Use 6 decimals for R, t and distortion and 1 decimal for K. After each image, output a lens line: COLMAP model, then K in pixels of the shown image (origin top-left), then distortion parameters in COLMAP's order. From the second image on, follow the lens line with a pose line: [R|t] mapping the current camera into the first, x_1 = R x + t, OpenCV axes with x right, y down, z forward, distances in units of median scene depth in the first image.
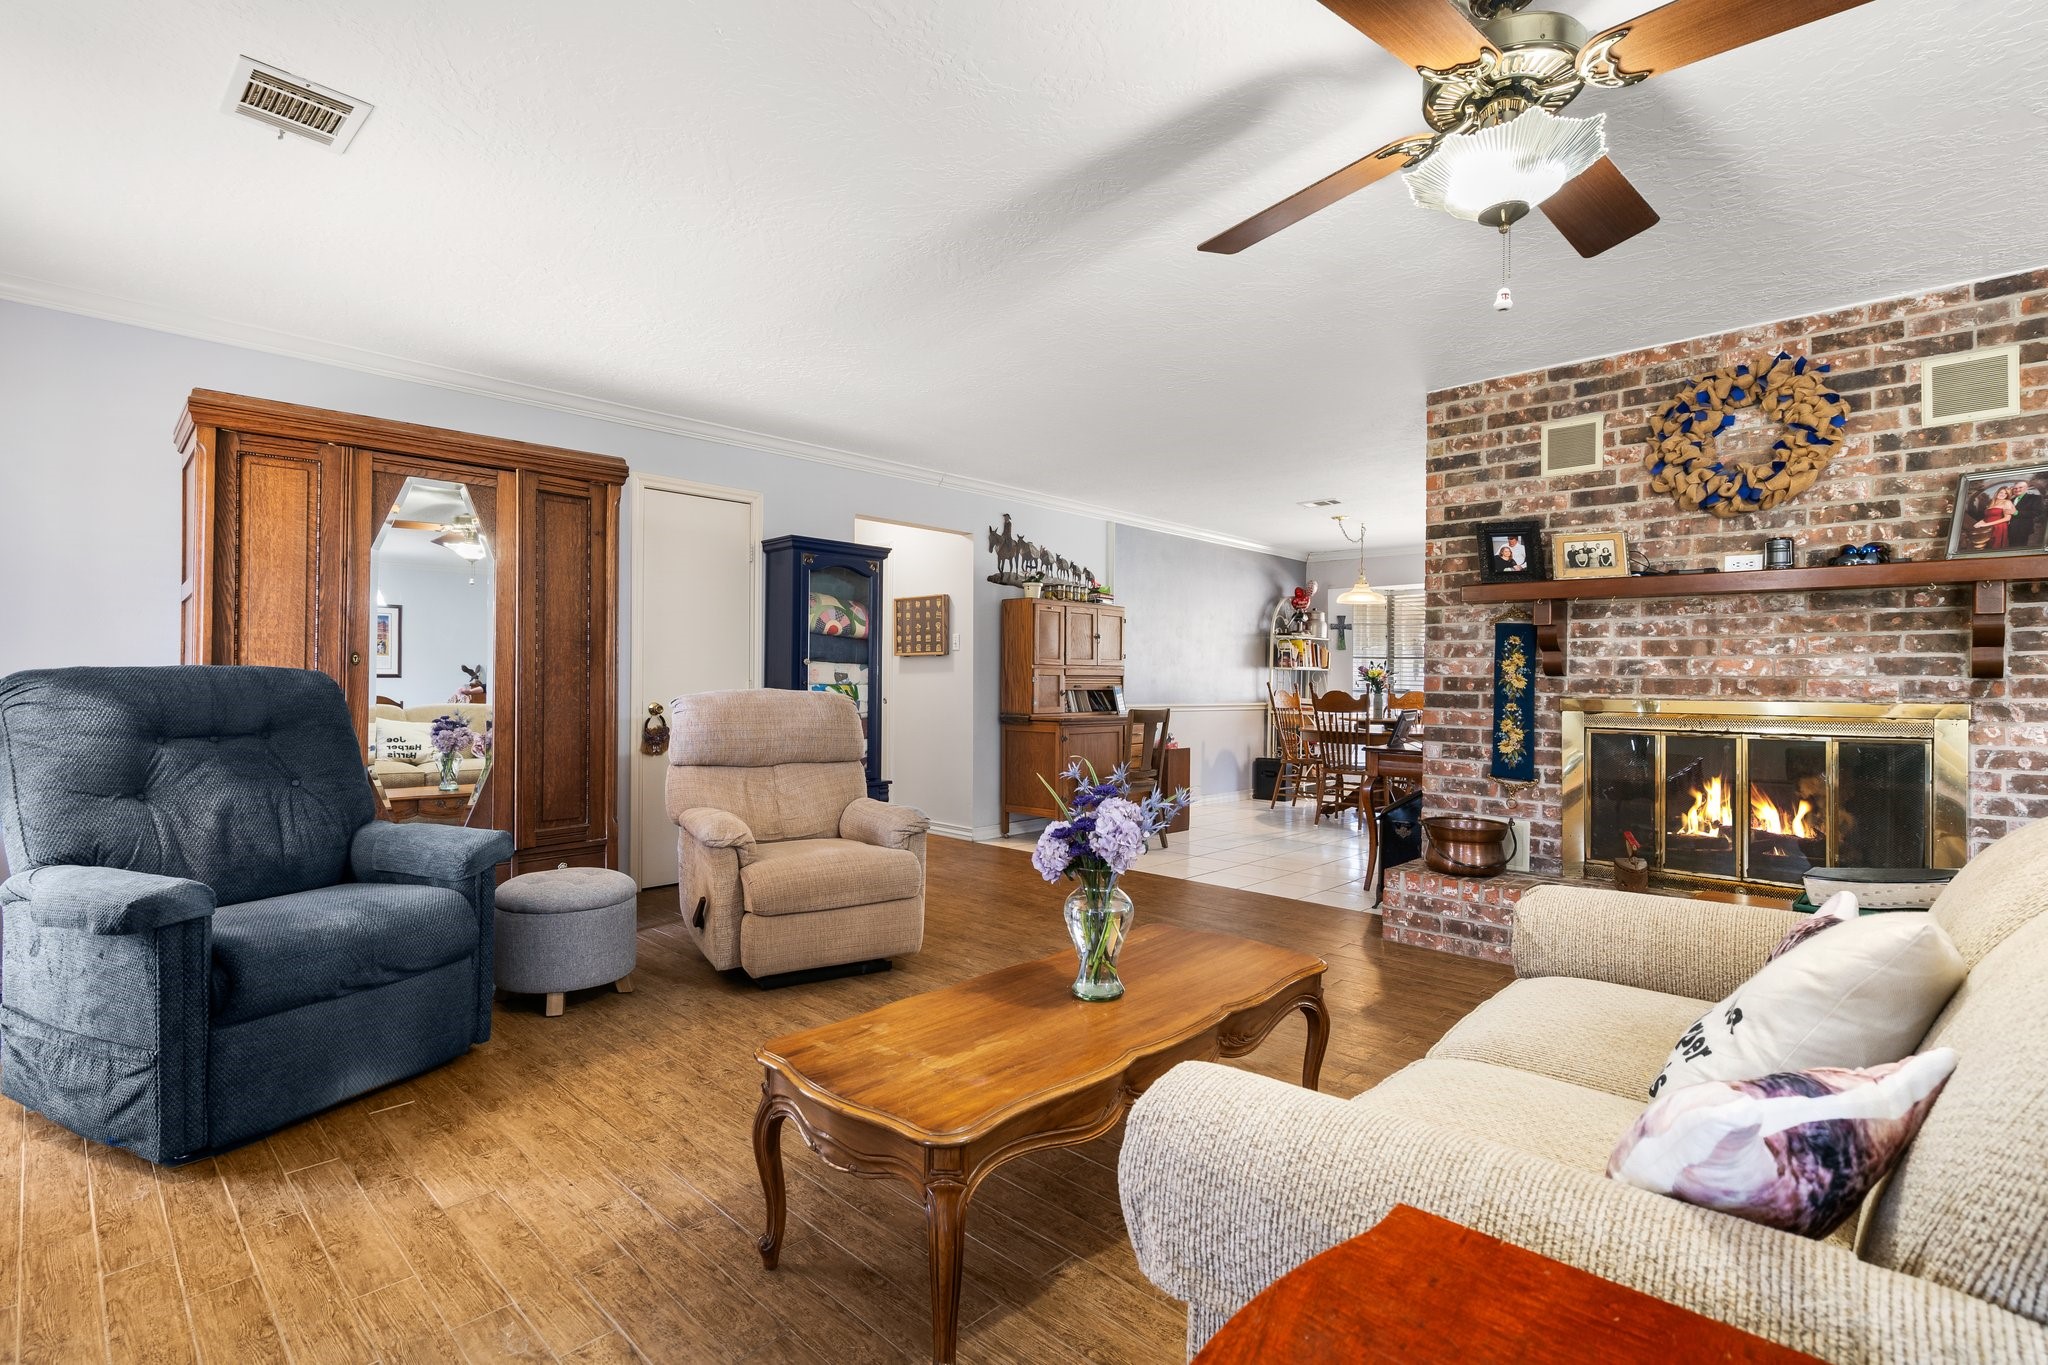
lens RADIAL K [[941.0, 0, 976.2], [0, 941.0, 674.2], [0, 0, 1]] dist [0.000081, -0.002111]
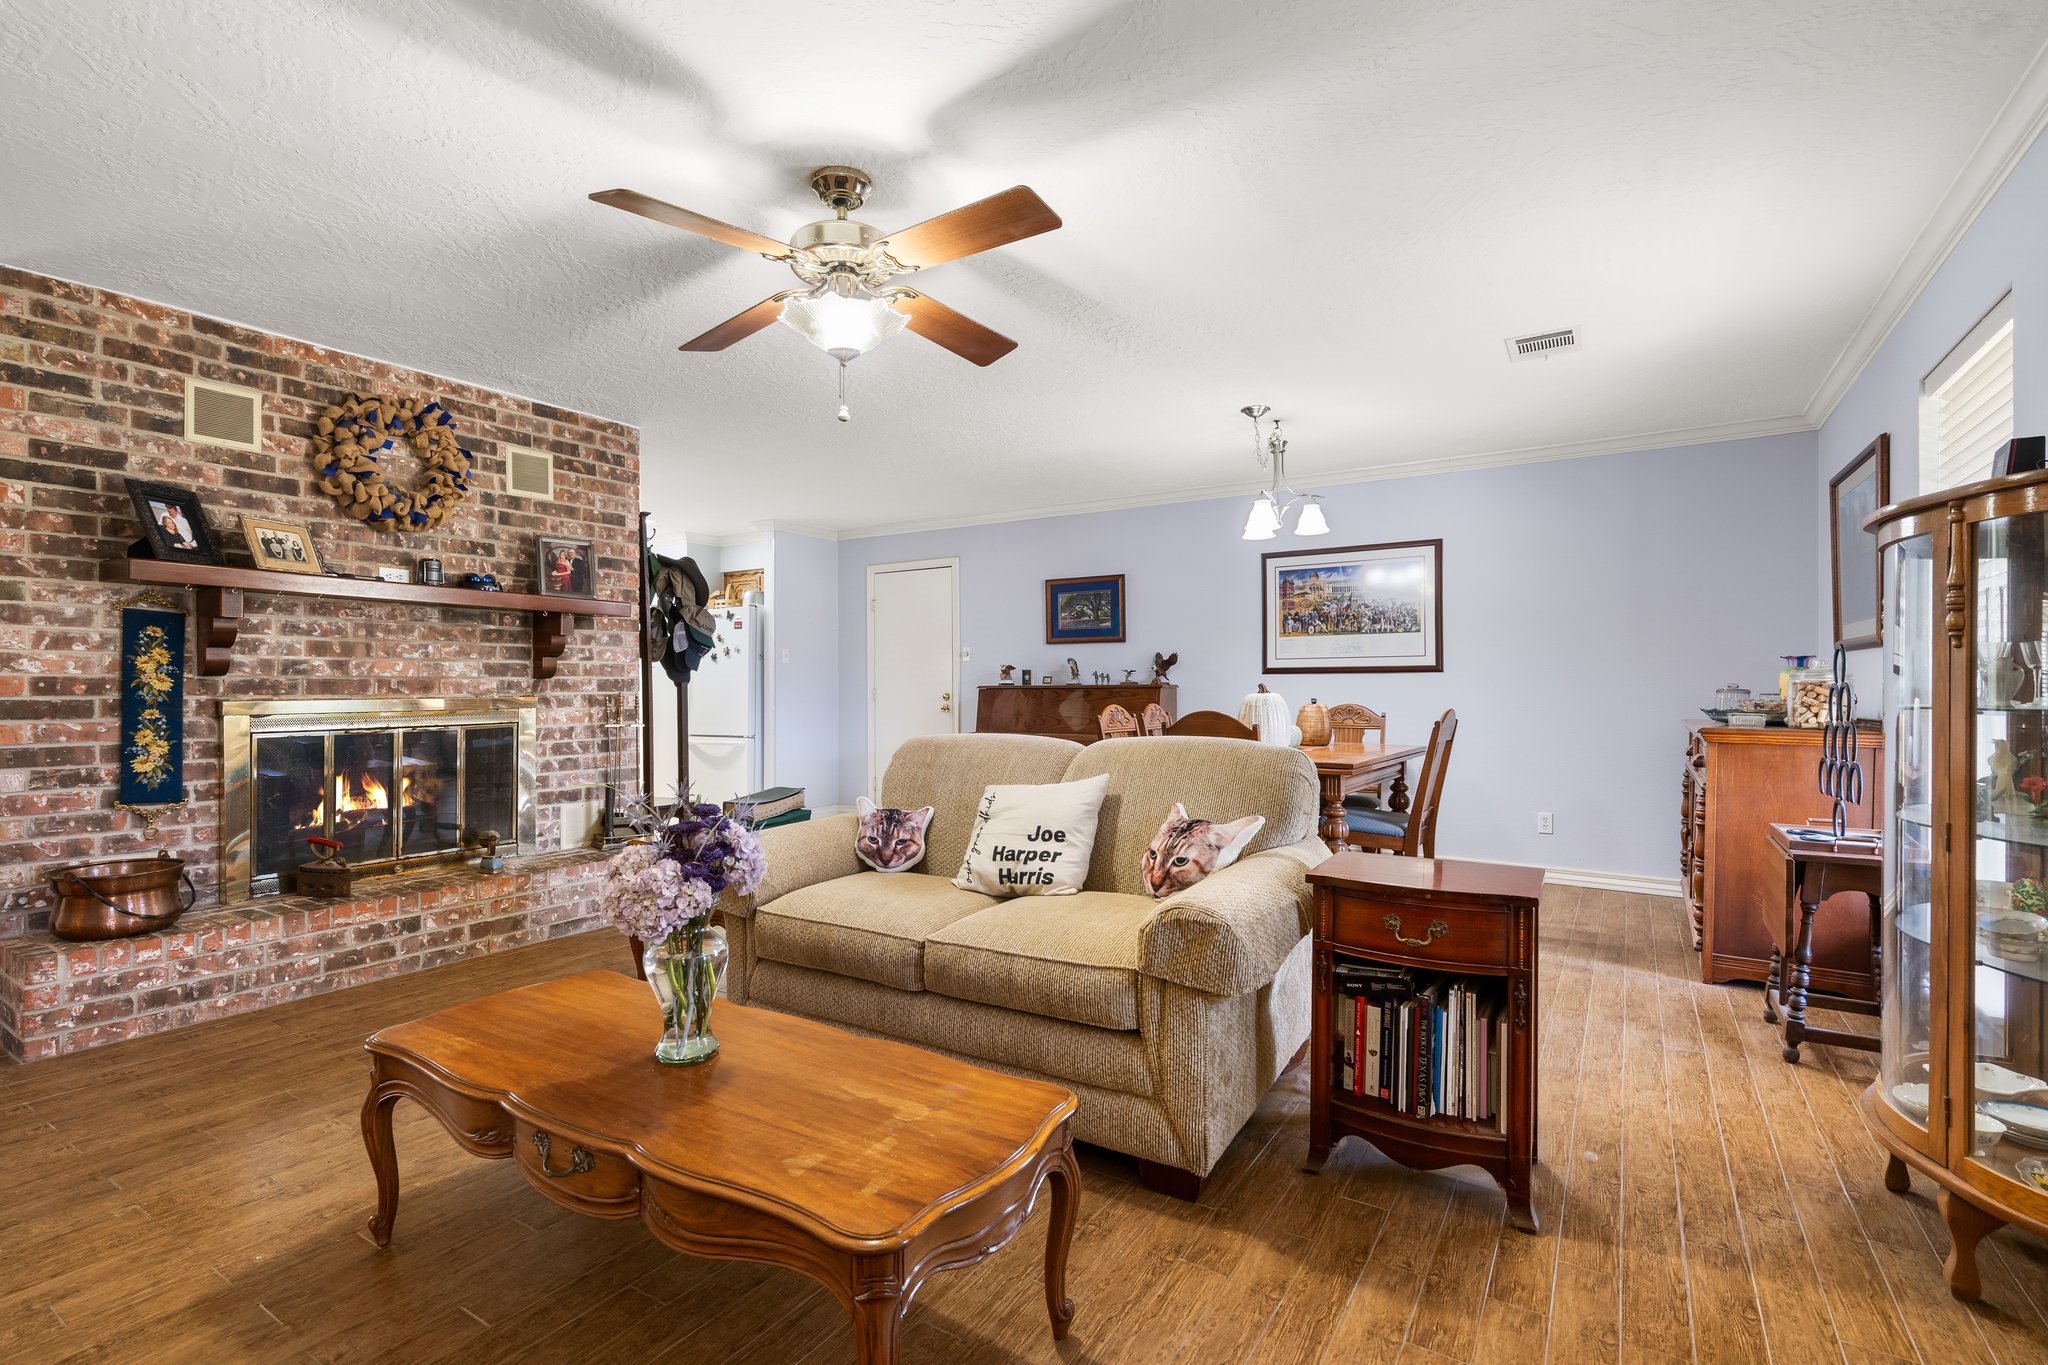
lens RADIAL K [[941.0, 0, 1020.8], [0, 941.0, 684.3], [0, 0, 1]] dist [0.000081, -0.002111]
pose [[-0.217206, -0.006053, 0.976107, -0.409012], [-0.005627, 0.999972, 0.004949, 0.001262], [-0.976110, -0.004418, -0.217234, 0.481477]]
